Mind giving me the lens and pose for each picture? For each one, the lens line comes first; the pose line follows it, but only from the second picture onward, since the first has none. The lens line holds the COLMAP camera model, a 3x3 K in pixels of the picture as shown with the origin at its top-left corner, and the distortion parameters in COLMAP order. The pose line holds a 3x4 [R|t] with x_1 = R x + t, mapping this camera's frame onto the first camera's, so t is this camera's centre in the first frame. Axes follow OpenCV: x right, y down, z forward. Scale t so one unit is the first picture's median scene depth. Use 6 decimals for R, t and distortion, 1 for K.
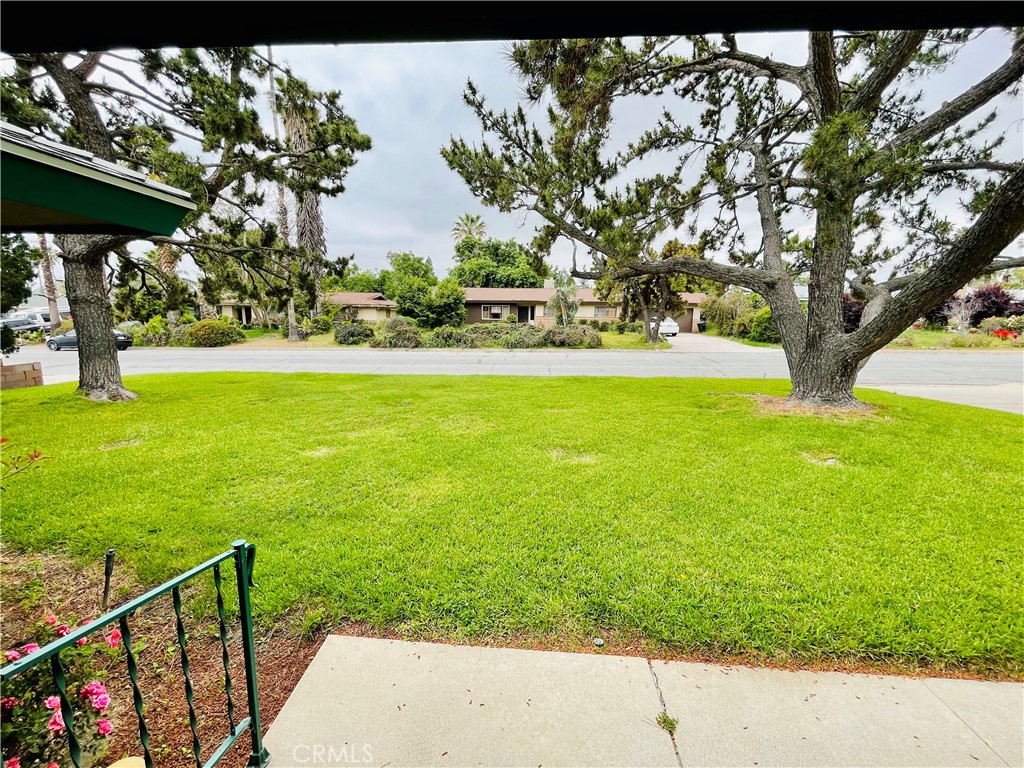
lens RADIAL K [[414.9, 0, 510.3], [0, 414.9, 379.8], [0, 0, 1]] dist [-0.000821, -0.000973]
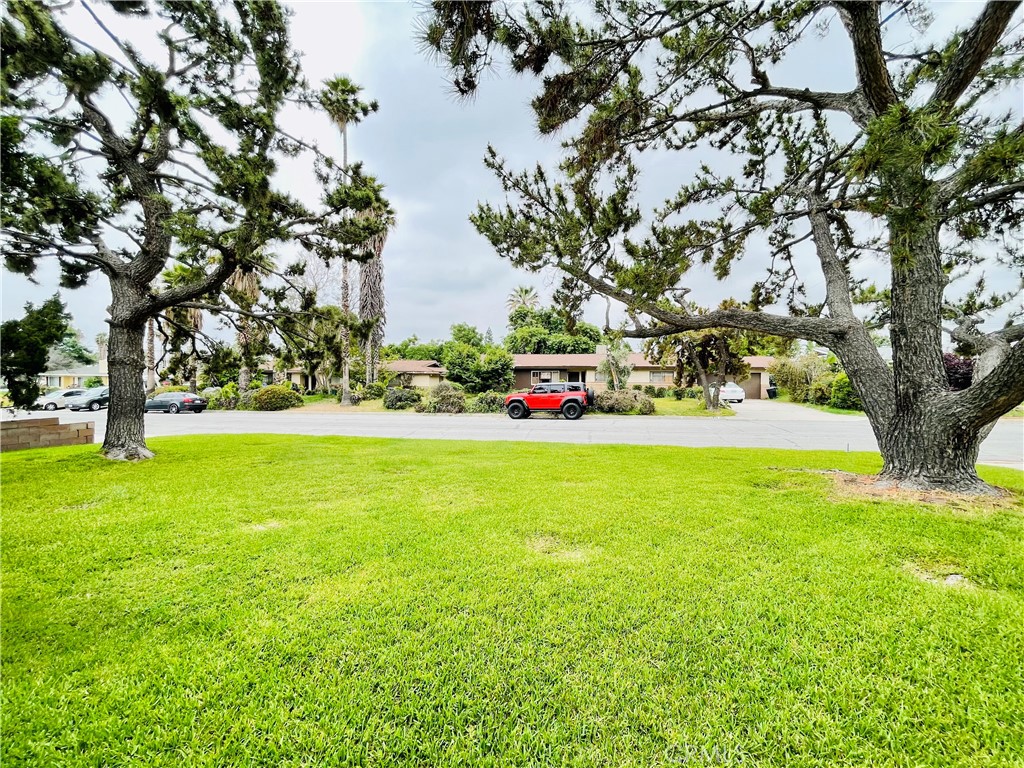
lens RADIAL K [[414.9, 0, 509.8], [0, 414.9, 379.4], [0, 0, 1]] dist [-0.000821, -0.000973]
pose [[0.989603, -0.004326, -0.143762, 0.079327], [-0.019126, 0.986712, -0.161351, 0.002165], [0.142550, 0.162423, 0.976370, 0.095819]]
